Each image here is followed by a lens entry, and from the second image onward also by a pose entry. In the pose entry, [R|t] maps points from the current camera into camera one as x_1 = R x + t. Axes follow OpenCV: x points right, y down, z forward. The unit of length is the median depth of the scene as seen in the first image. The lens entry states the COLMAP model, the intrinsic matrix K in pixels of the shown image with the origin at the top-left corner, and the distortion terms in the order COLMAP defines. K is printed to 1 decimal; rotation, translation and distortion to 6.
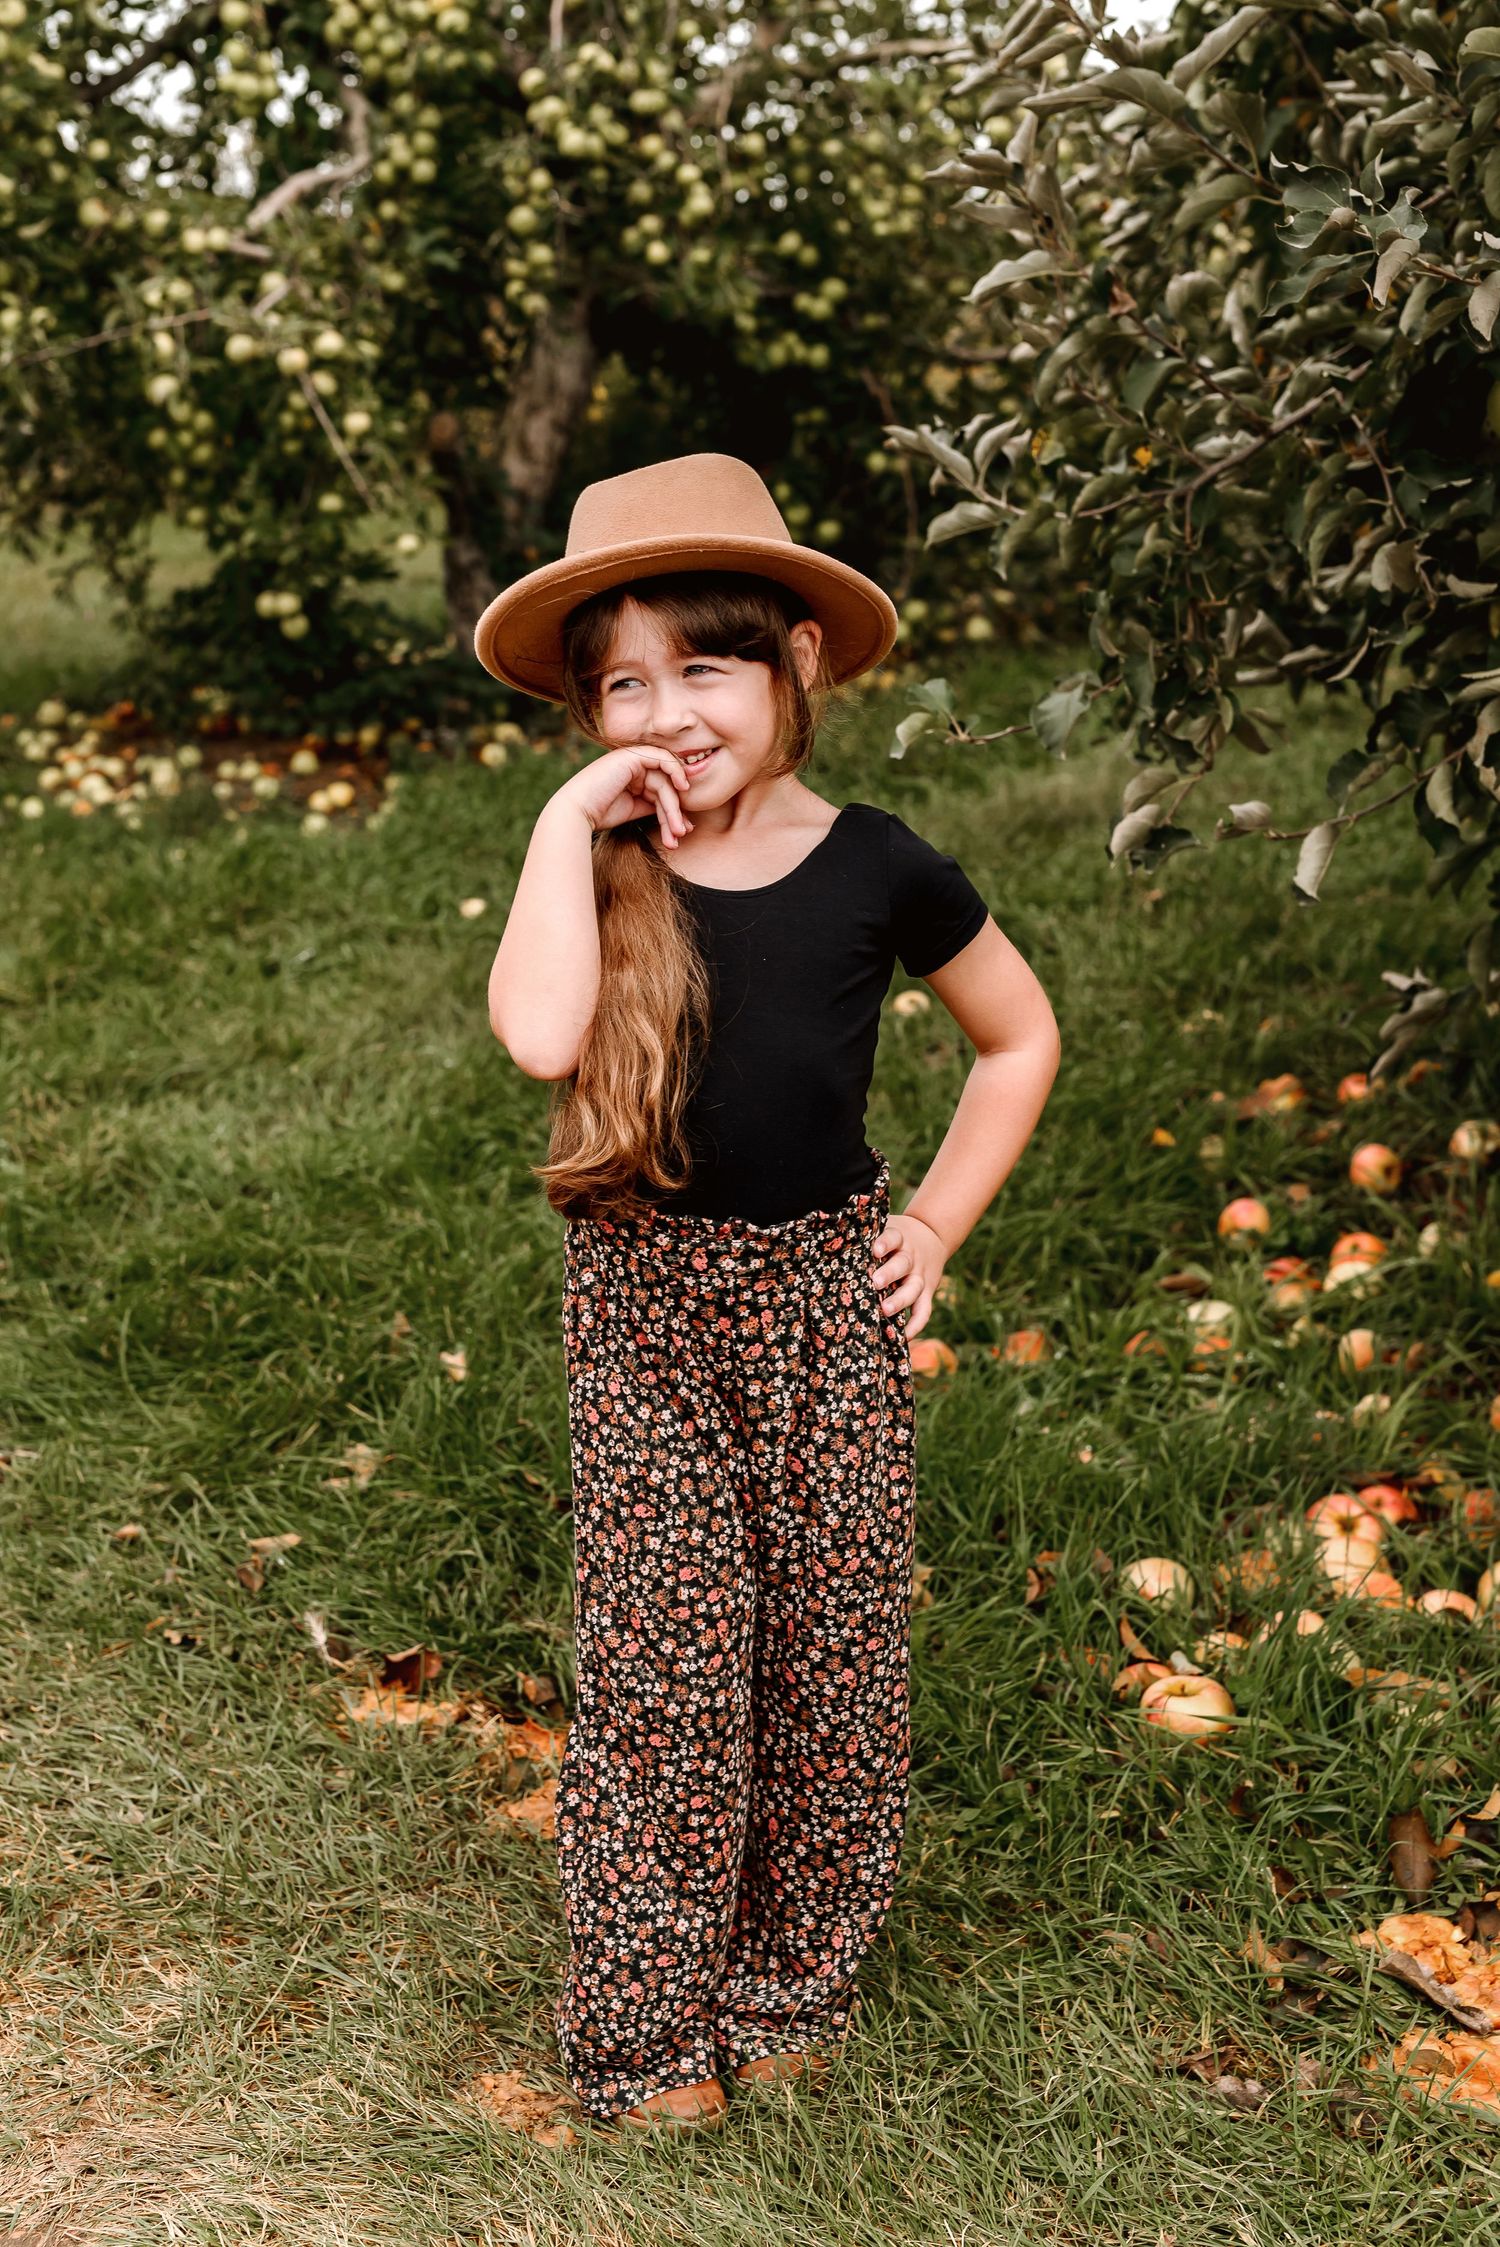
lens RADIAL K [[3184.3, 0, 750.0], [0, 3184.3, 1123.5], [0, 0, 1]] dist [0.011950, -0.068302]
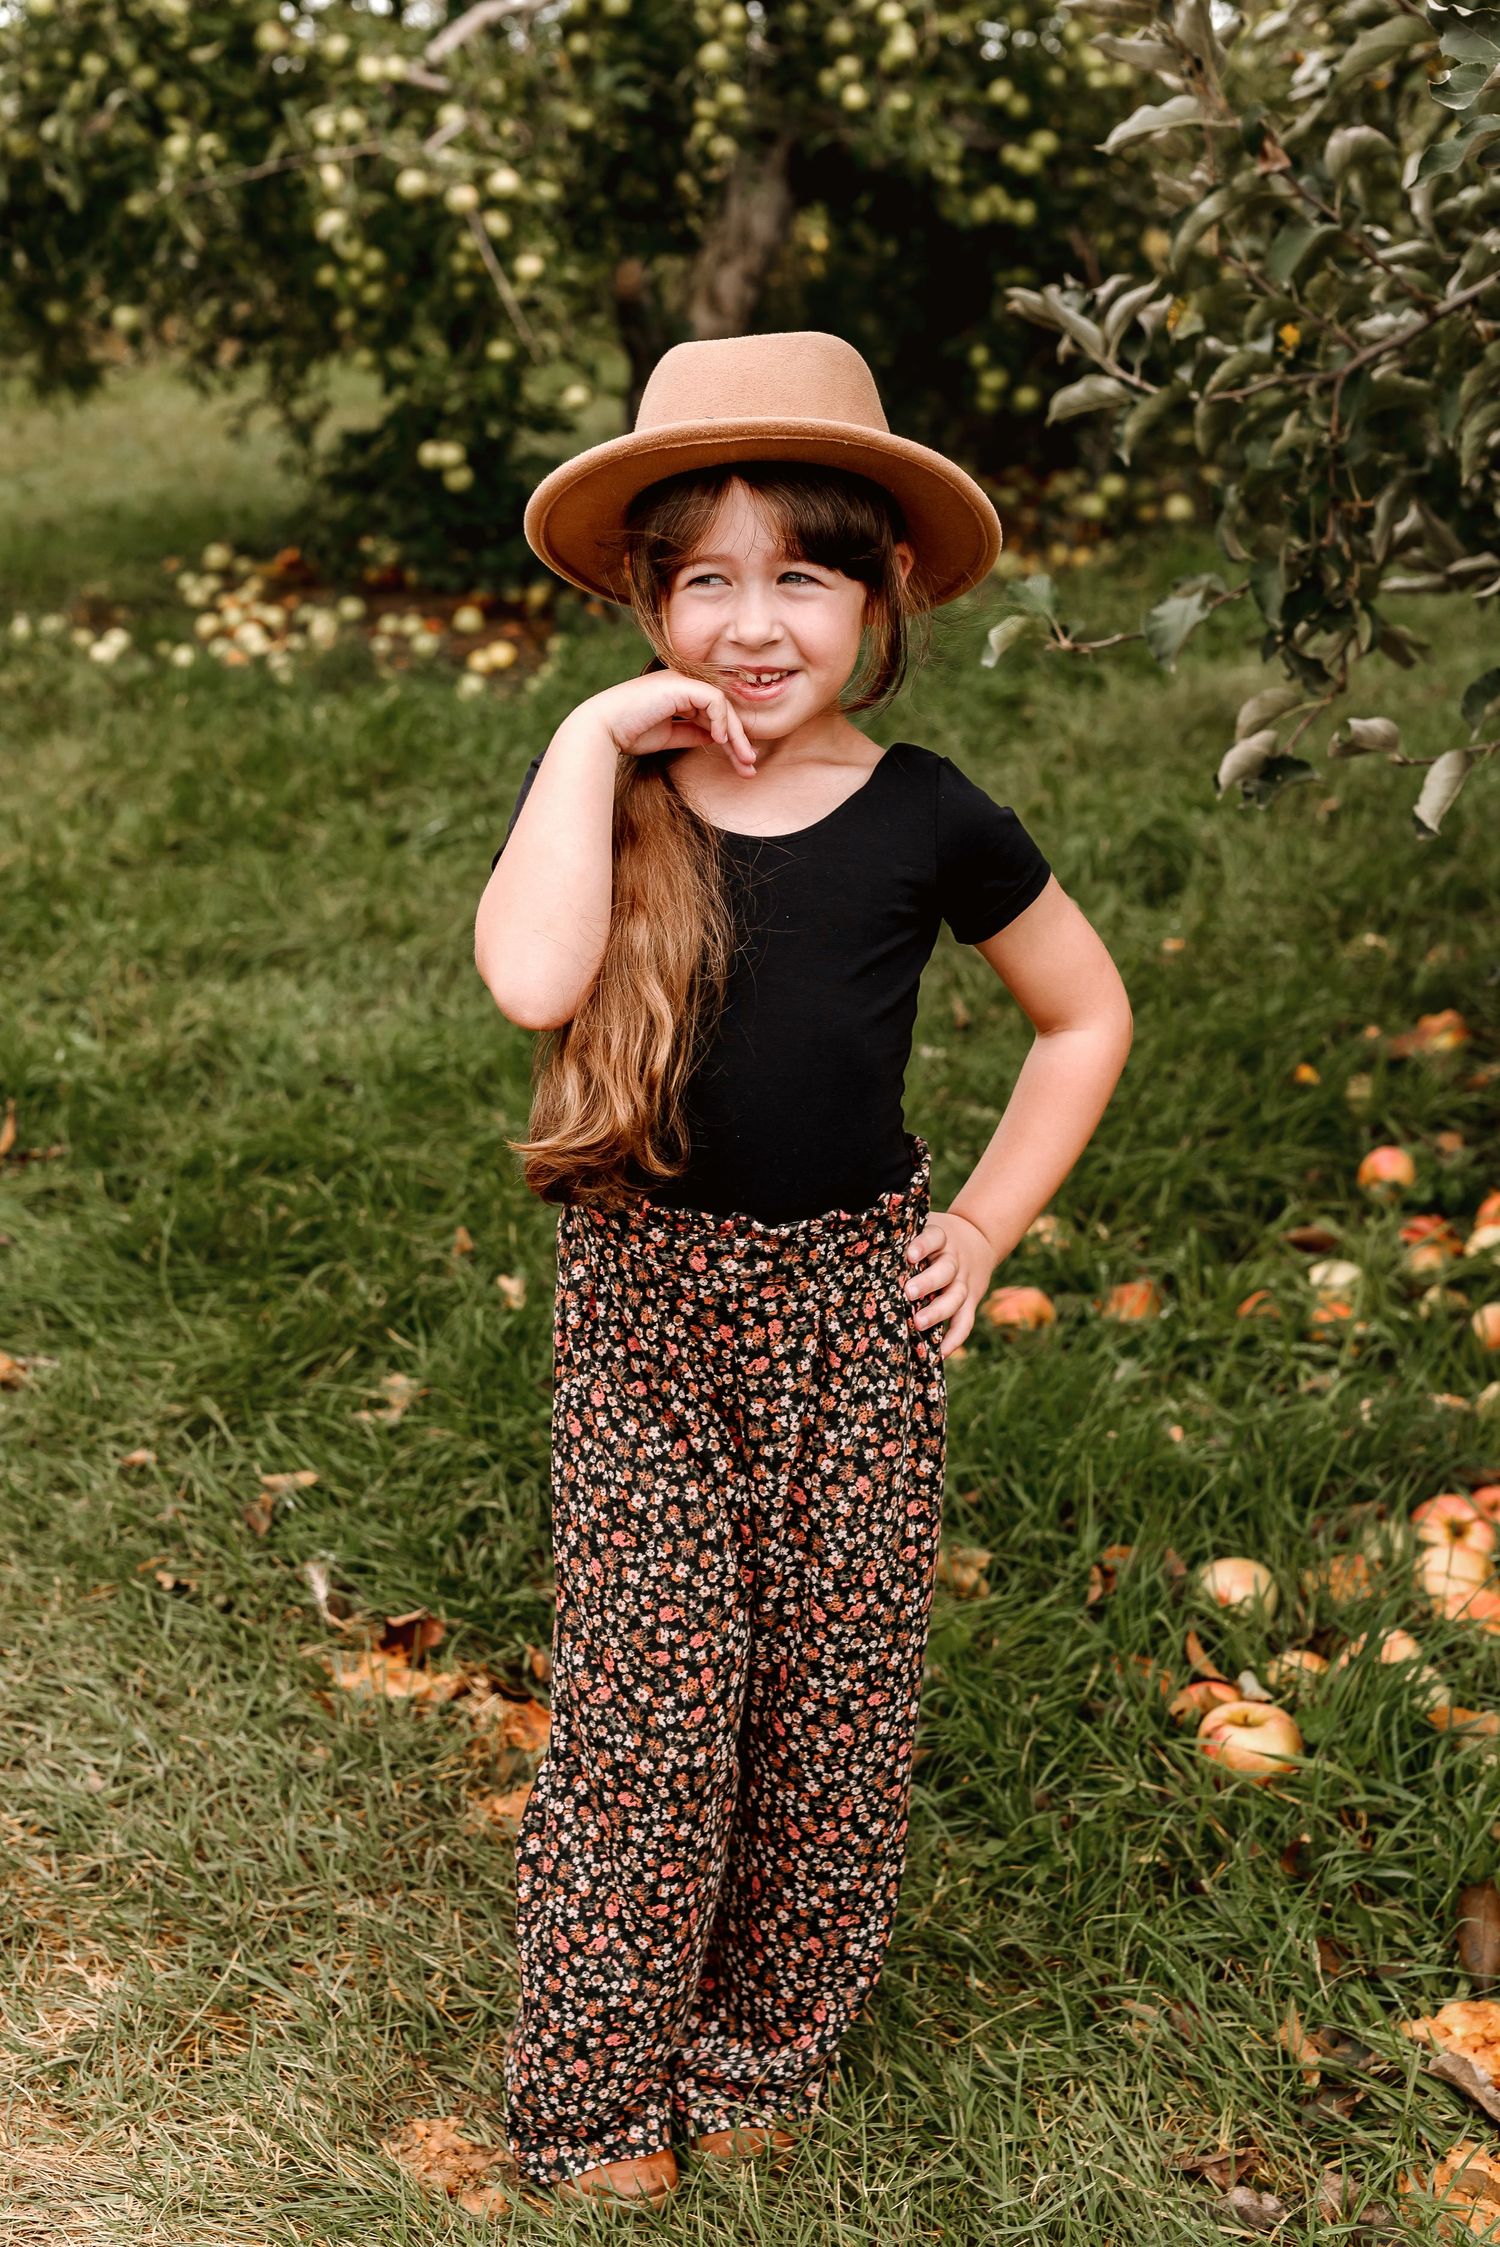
lens RADIAL K [[3183.9, 0, 737.8], [0, 3183.9, 1145.3], [0, 0, 1]] dist [-0.003512, -0.005091]
pose [[0.996354, 0.052865, -0.066964, 0.027051], [-0.049455, 0.997443, 0.051588, -0.014390], [0.069520, -0.048088, 0.996421, 0.061233]]
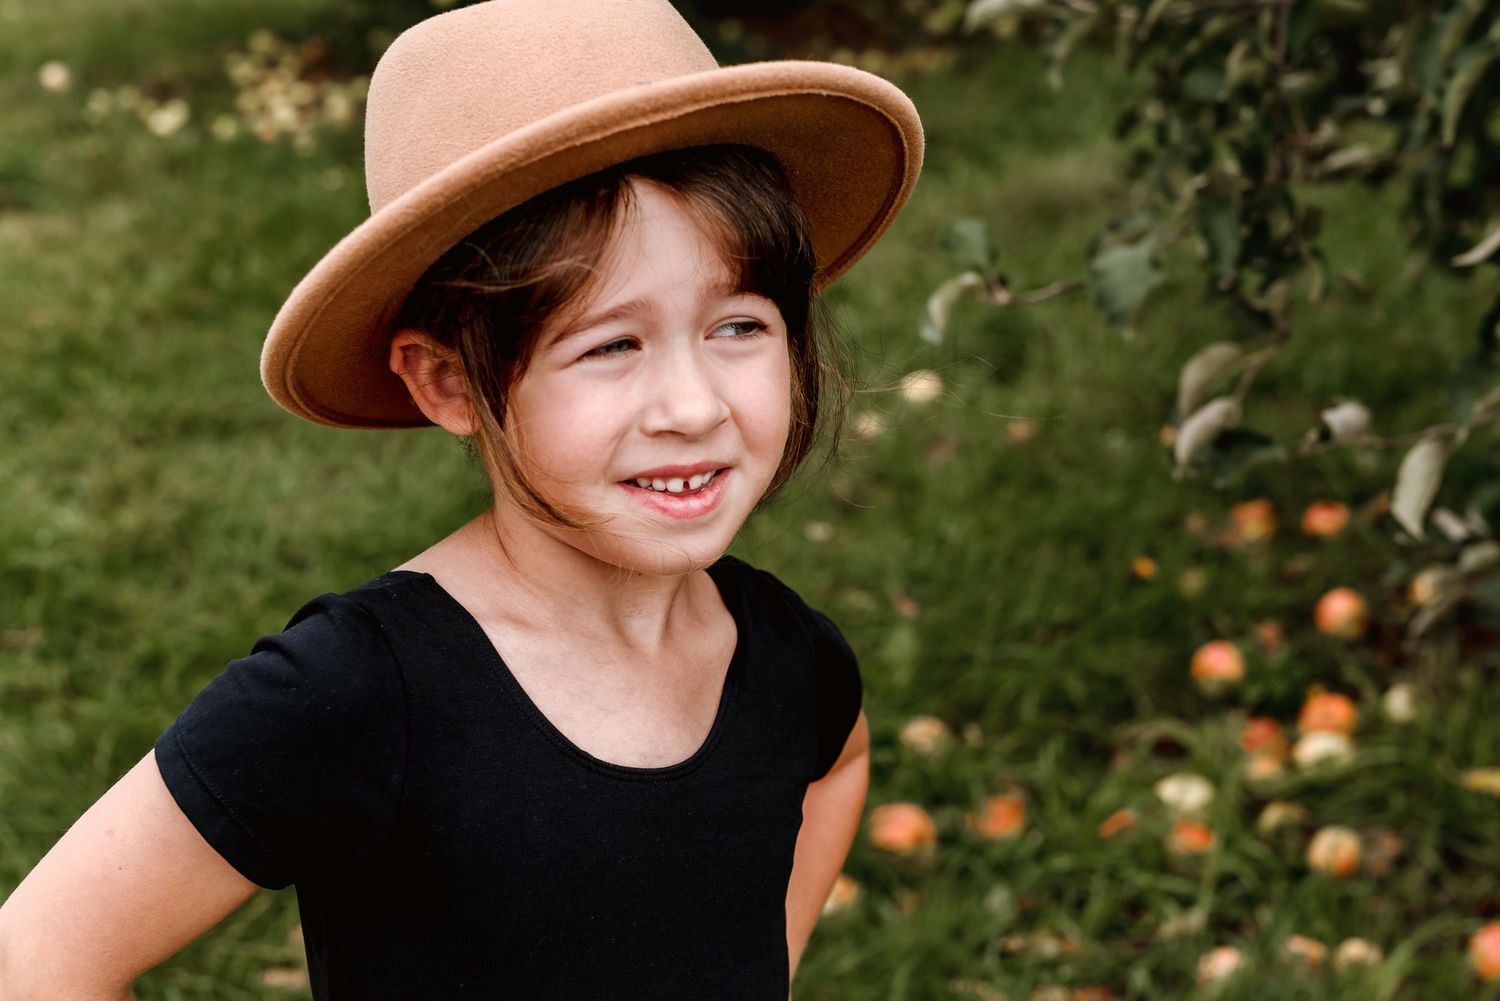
lens RADIAL K [[2125.7, 0, 754.4], [0, 2125.7, 550.3], [0, 0, 1]] dist [0.011950, -0.068302]
pose [[0.997290, 0.070111, -0.022277, 0.014440], [-0.067237, 0.991575, 0.110714, -0.070281], [0.029852, -0.108916, 0.993603, 0.283256]]
